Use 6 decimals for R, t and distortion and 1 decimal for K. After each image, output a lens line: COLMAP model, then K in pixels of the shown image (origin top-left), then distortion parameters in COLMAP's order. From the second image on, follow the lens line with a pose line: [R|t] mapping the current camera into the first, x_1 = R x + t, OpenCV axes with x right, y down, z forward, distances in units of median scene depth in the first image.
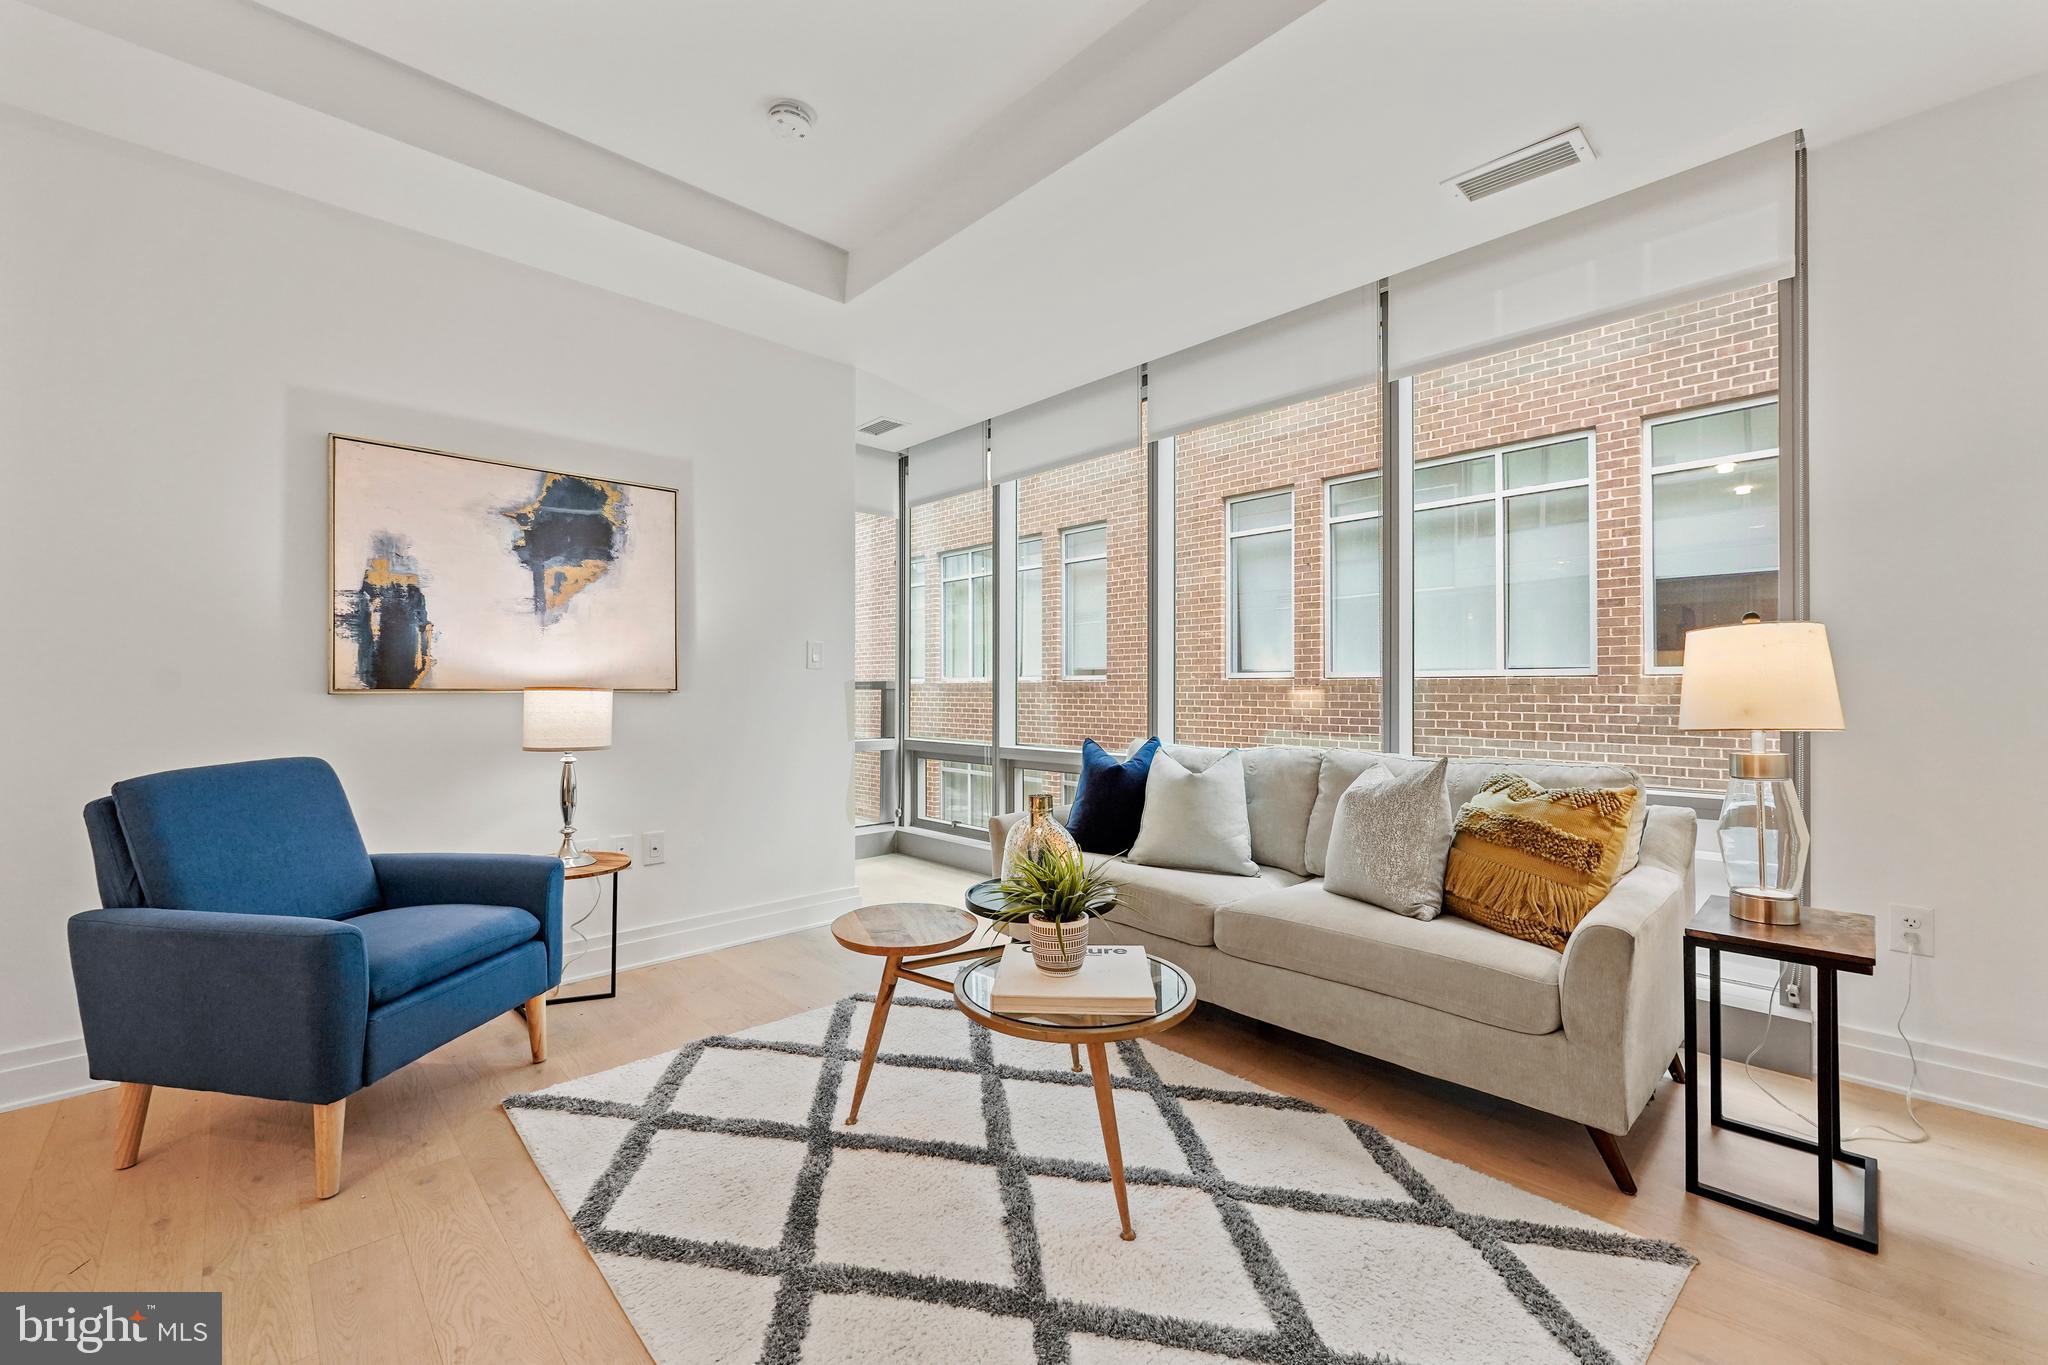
lens RADIAL K [[824.4, 0, 1022.7], [0, 824.4, 686.7], [0, 0, 1]] dist [0.001251, -0.001185]
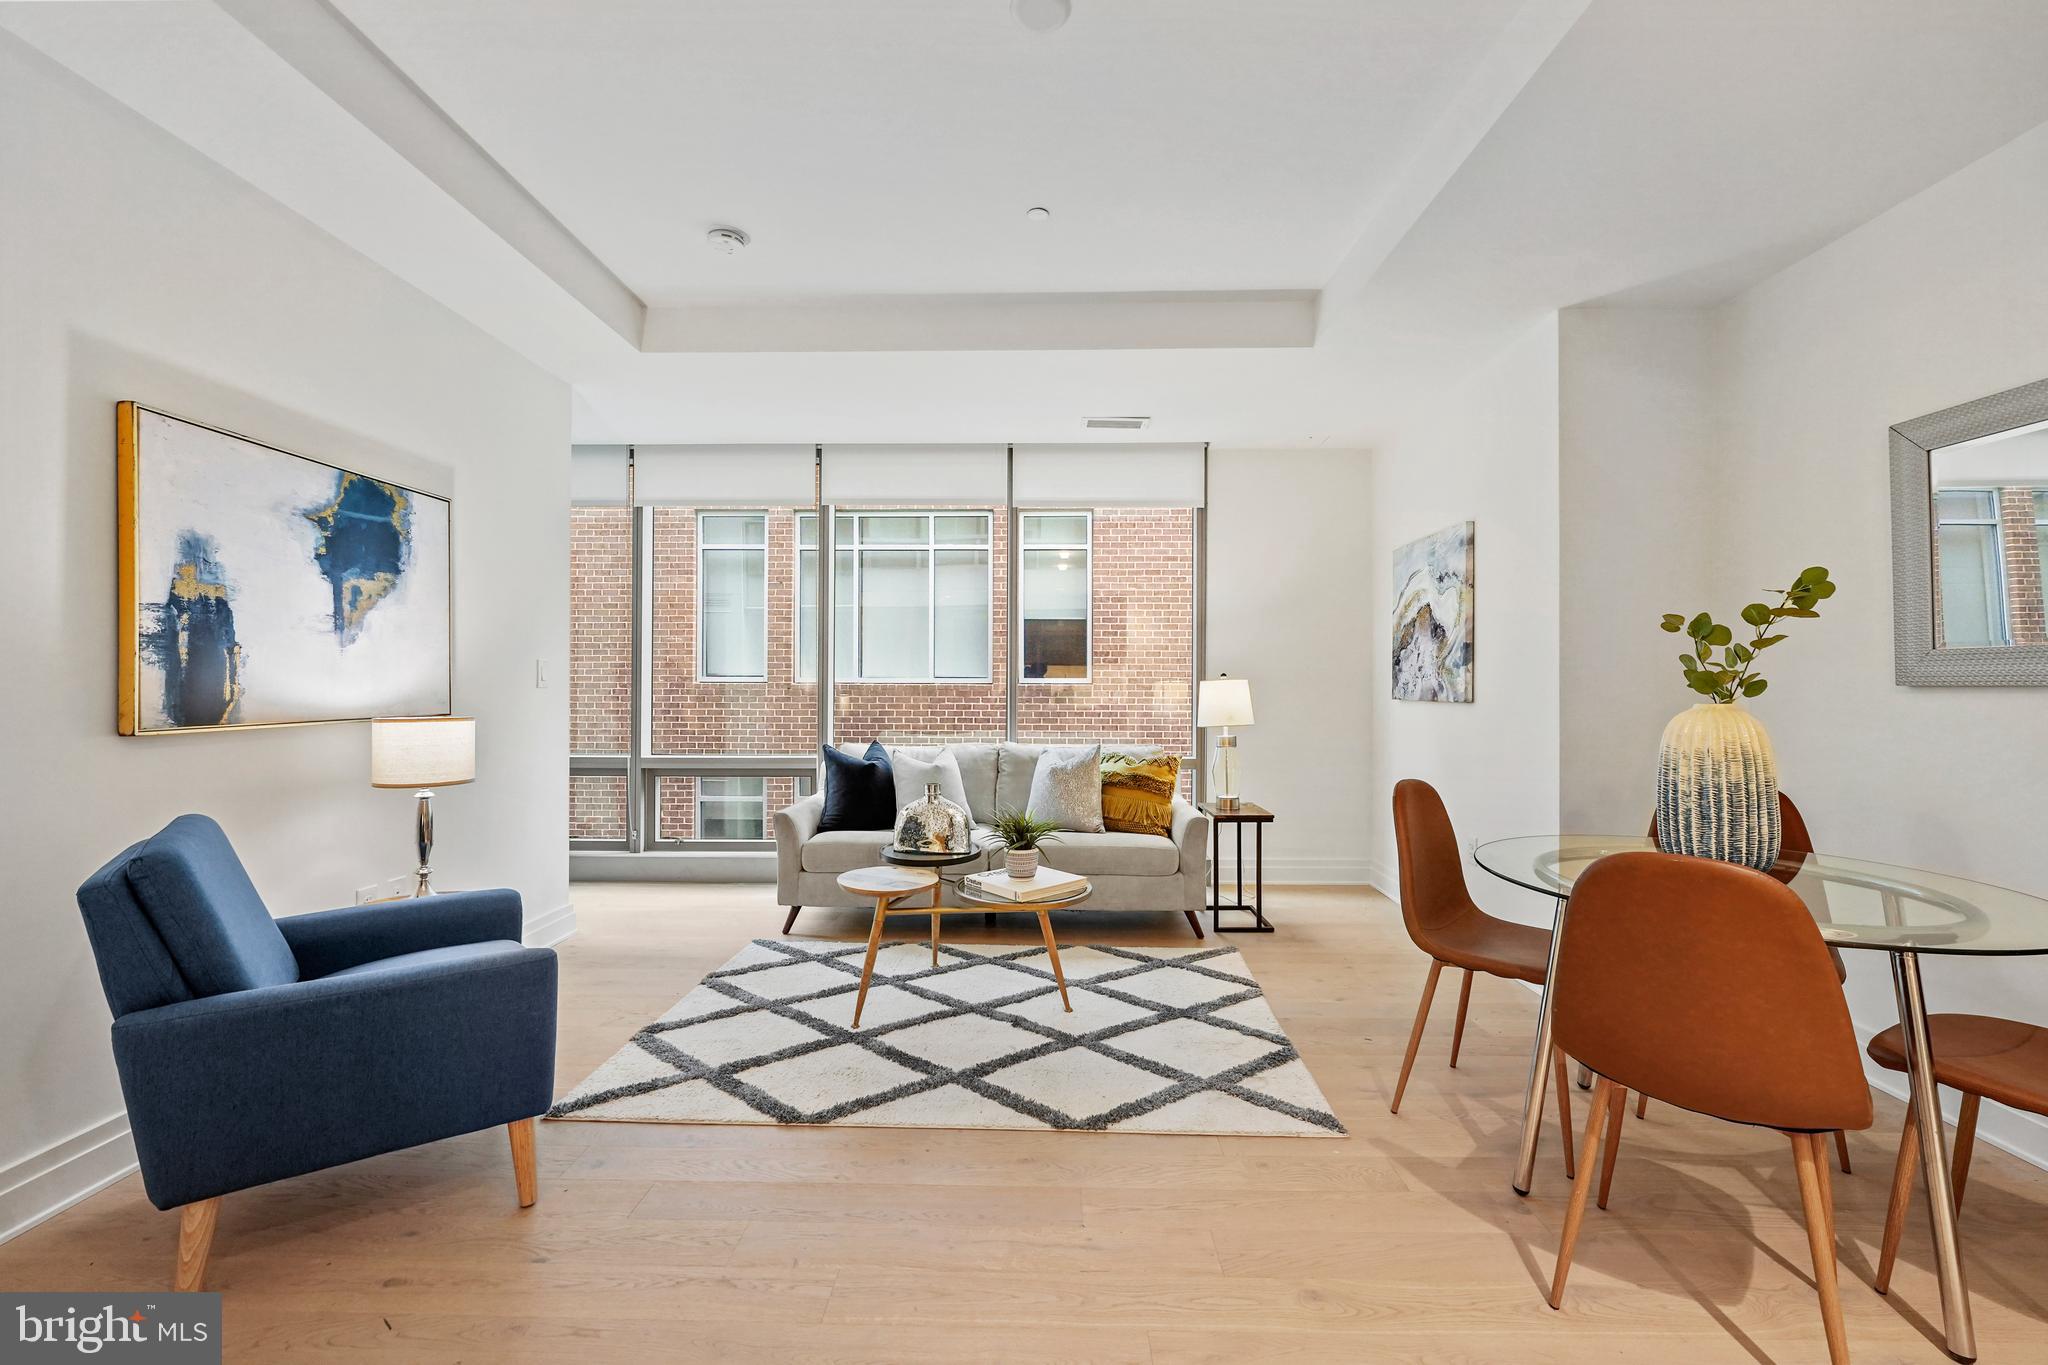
lens RADIAL K [[824.4, 0, 1024.3], [0, 824.4, 681.8], [0, 0, 1]] dist [0.001251, -0.001185]
pose [[0.706611, 0.003469, 0.707594, -0.749954], [-0.004173, 0.999991, -0.000735, -0.042659], [-0.707590, -0.002433, 0.706619, -0.141216]]
